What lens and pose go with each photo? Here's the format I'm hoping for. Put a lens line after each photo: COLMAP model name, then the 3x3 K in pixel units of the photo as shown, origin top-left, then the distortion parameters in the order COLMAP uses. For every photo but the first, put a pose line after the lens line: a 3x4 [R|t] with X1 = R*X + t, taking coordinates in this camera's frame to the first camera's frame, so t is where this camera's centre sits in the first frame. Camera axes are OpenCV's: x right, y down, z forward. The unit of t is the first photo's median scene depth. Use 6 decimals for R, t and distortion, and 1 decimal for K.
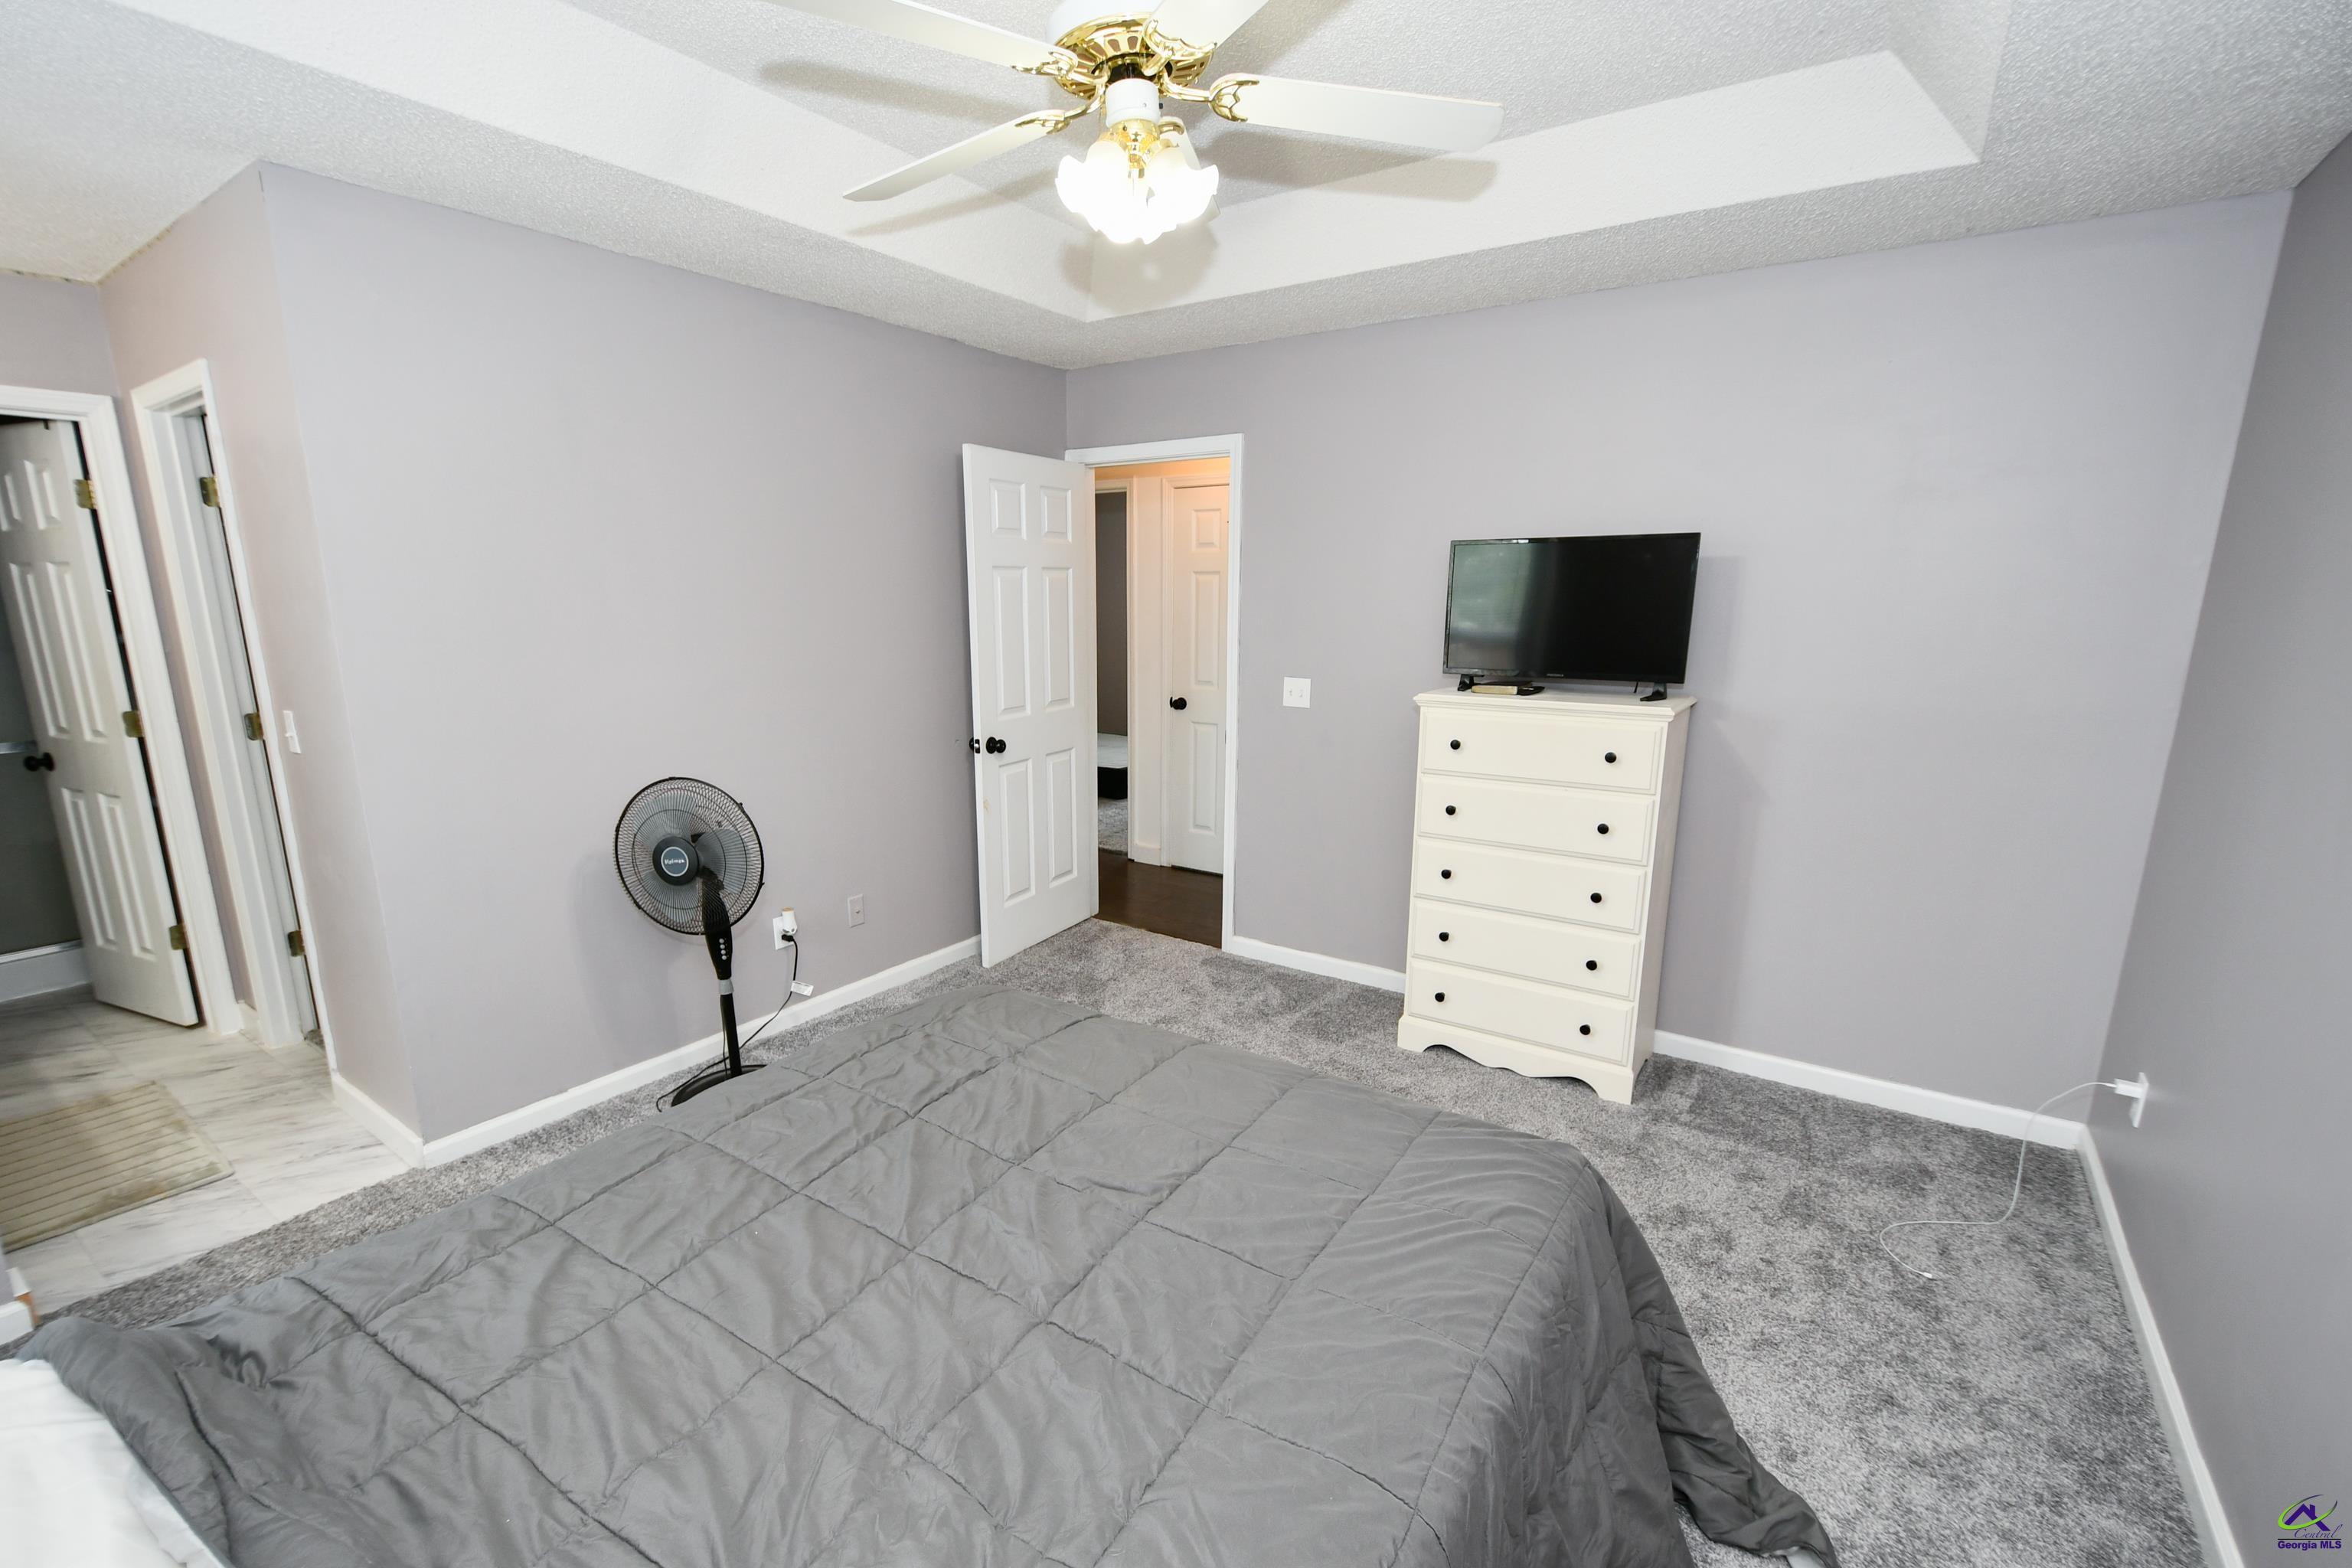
lens RADIAL K [[1033.9, 0, 1154.0], [0, 1033.9, 786.2], [0, 0, 1]] dist [0.000201, -0.003789]
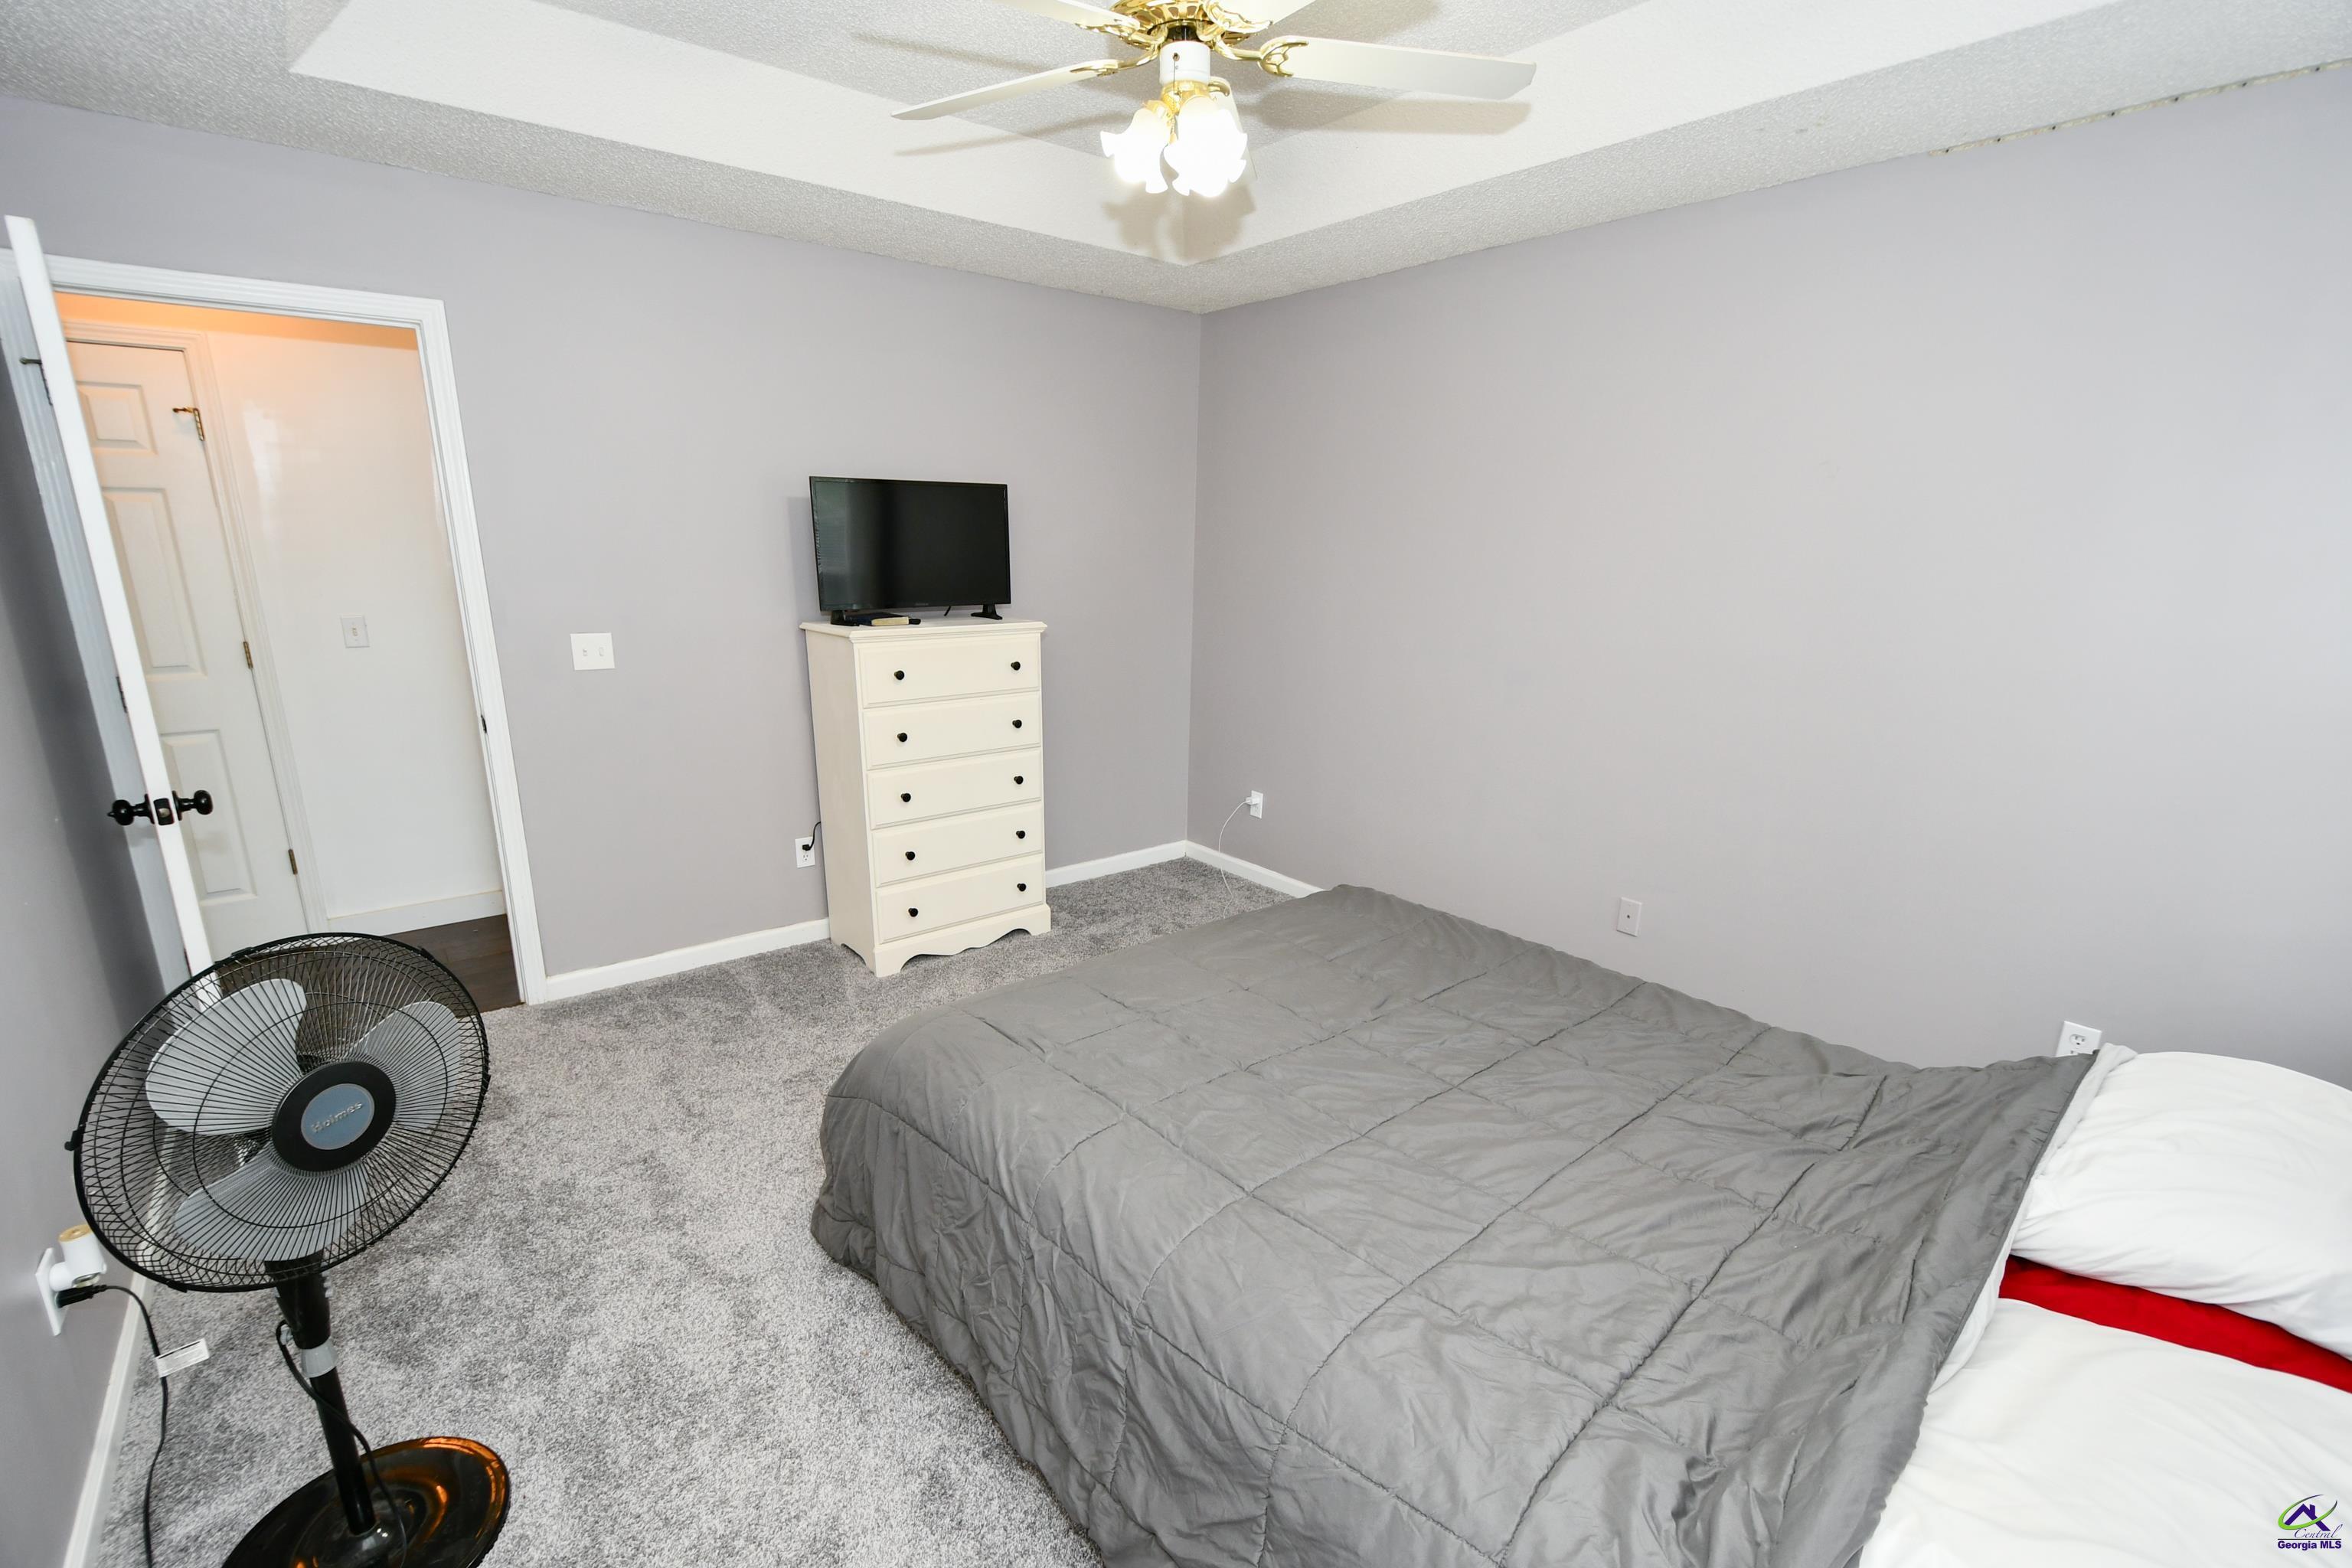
lens RADIAL K [[1033.9, 0, 1163.9], [0, 1033.9, 790.7], [0, 0, 1]] dist [0.000201, -0.003789]
pose [[0.285326, -0.229224, 0.930616, -0.550164], [0.165211, 0.968207, 0.187829, -0.068045], [-0.944084, 0.100156, 0.314125, 0.361601]]
